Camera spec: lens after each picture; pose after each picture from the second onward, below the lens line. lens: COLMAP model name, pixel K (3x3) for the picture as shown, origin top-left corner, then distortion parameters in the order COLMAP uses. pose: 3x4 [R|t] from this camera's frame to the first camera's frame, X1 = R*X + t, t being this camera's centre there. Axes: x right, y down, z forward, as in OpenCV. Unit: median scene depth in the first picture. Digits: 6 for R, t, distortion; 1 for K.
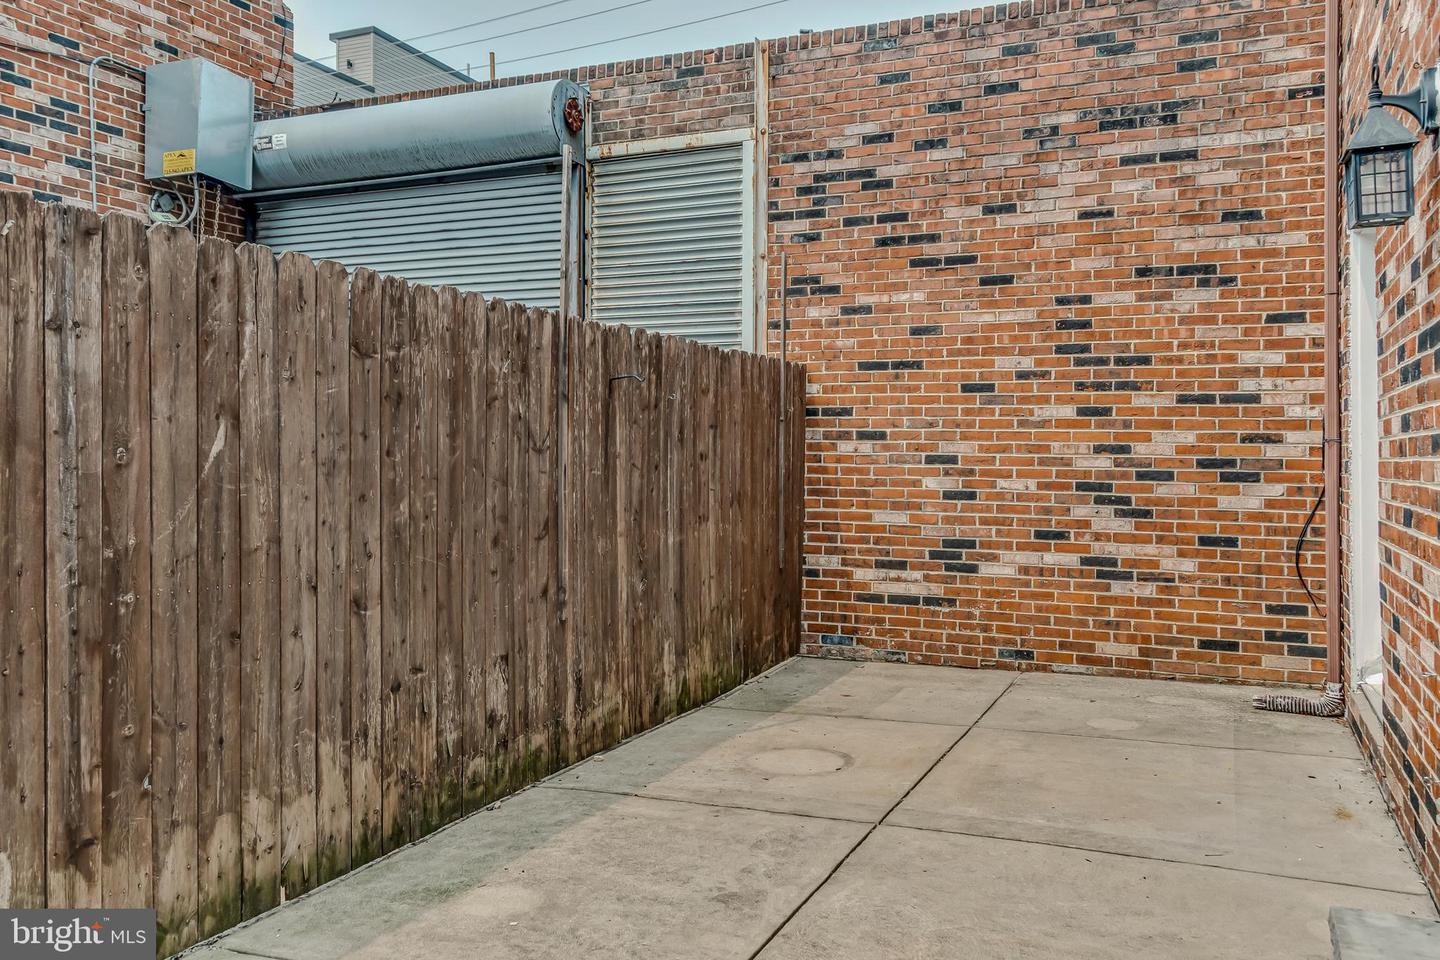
lens RADIAL K [[1120.0, 0, 721.3], [0, 1120.0, 474.9], [0, 0, 1]] dist [0.010241, -0.001895]
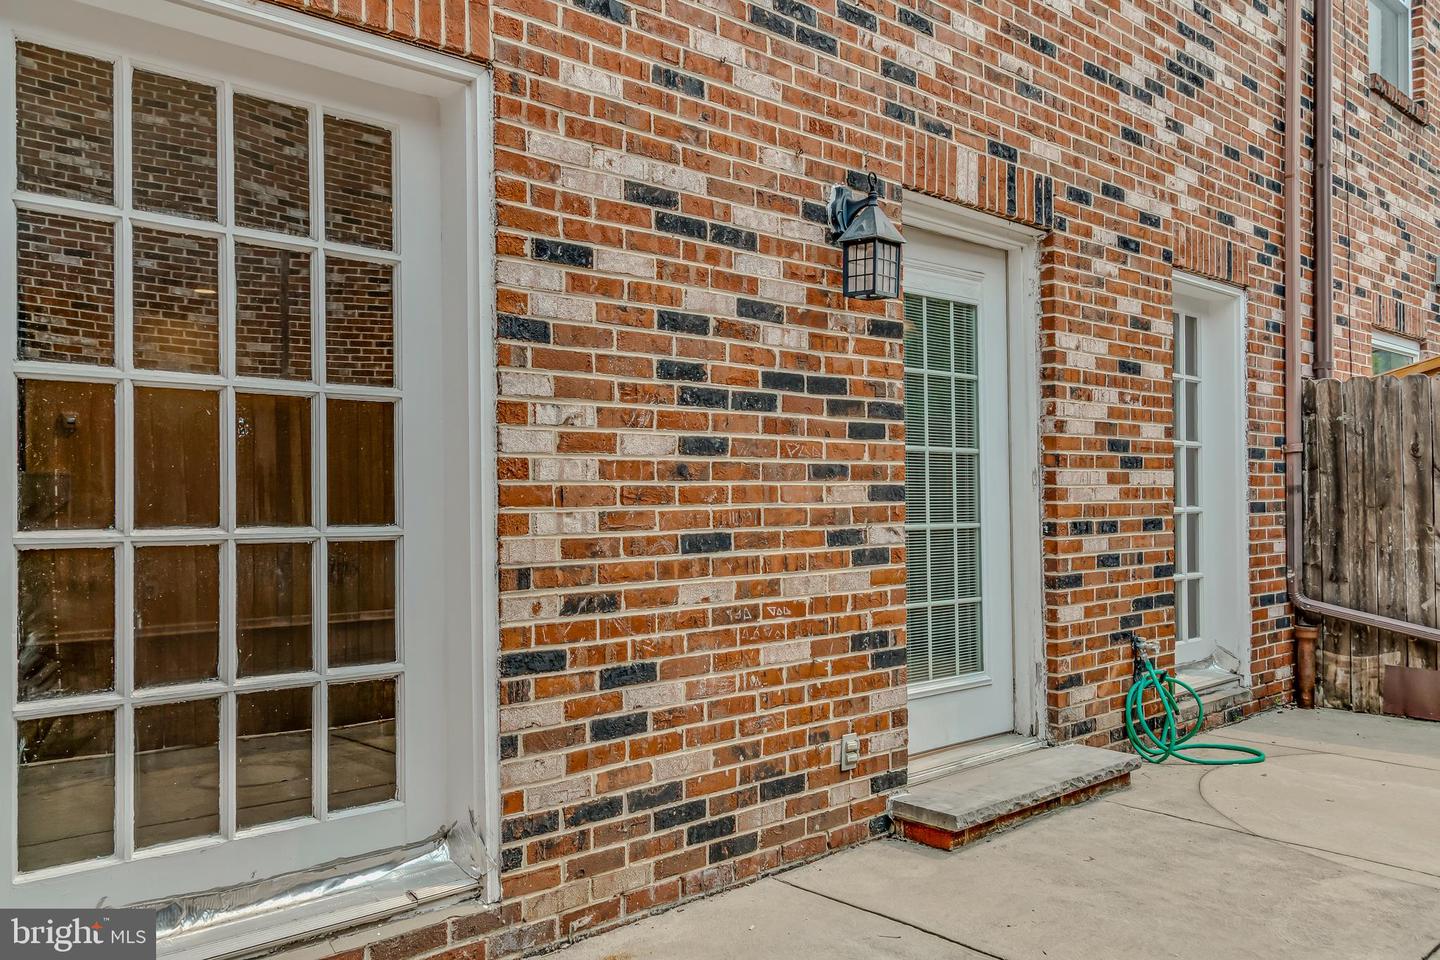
lens RADIAL K [[1120.0, 0, 719.7], [0, 1120.0, 482.2], [0, 0, 1]] dist [0.010241, -0.001895]
pose [[-0.920415, 0.000744, 0.390941, 0.259483], [0.001026, 0.999999, 0.000513, -0.023983], [-0.390941, 0.000873, -0.920415, 2.235751]]
